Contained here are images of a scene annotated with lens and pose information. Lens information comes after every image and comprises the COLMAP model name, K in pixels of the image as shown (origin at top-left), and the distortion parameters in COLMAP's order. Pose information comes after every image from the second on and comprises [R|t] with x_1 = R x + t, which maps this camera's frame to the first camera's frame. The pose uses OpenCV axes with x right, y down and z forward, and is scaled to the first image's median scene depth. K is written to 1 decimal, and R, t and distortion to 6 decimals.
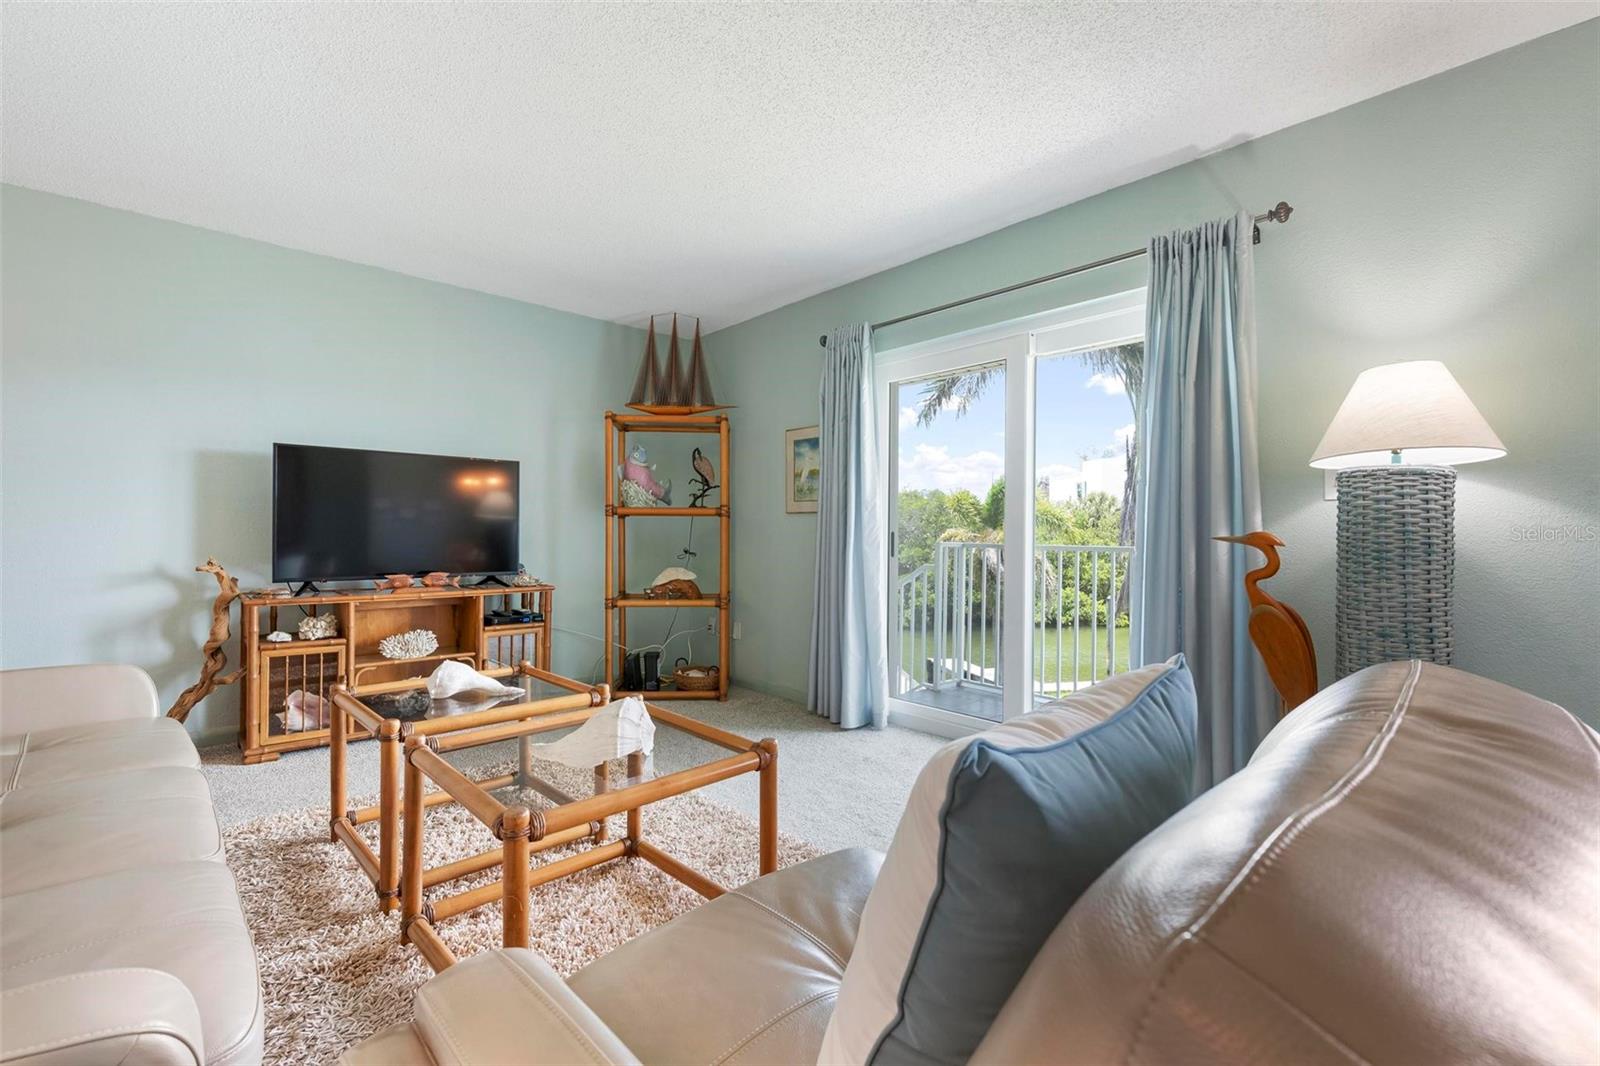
lens RADIAL K [[705.4, 0, 800.0], [0, 705.4, 533.0], [0, 0, 1]] dist [-0.000478, -0.000080]
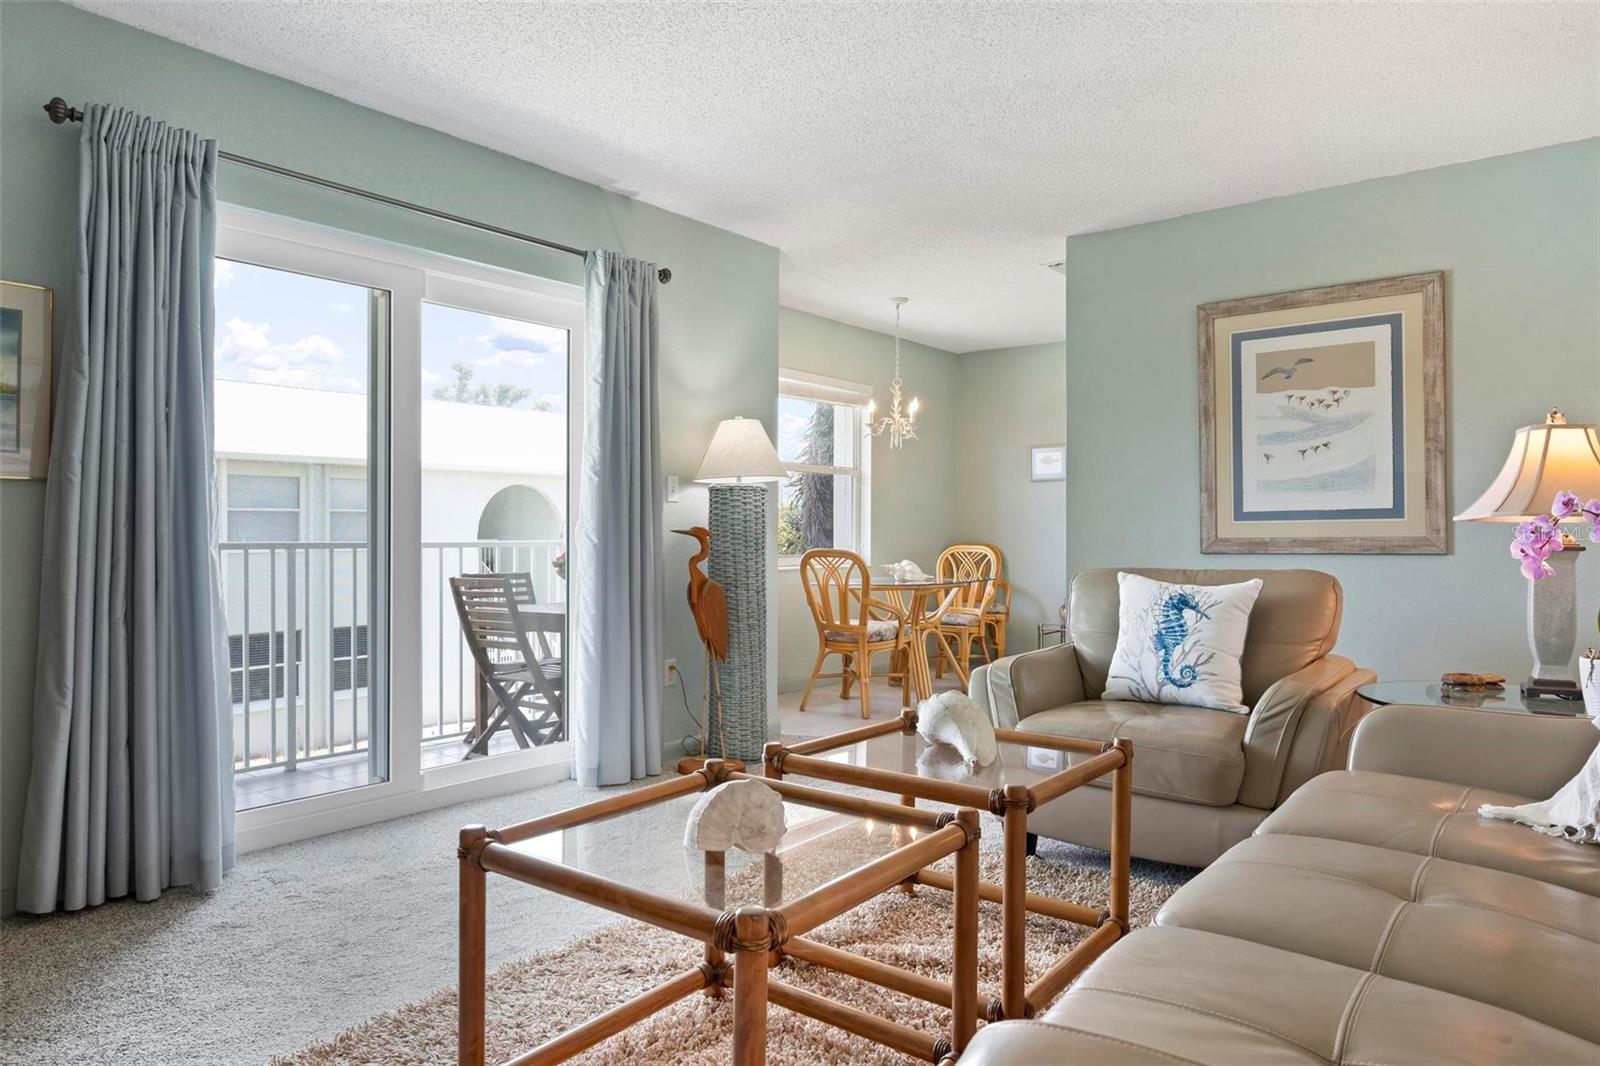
lens RADIAL K [[1014.7, 0, 797.2], [0, 1014.7, 531.1], [0, 0, 1]] dist [-0.000719, 0.001953]
pose [[-0.148743, -0.001765, 0.988874, -0.960782], [-0.004529, 0.999989, 0.001103, 0.001971], [-0.988865, -0.004314, -0.148750, 0.847411]]
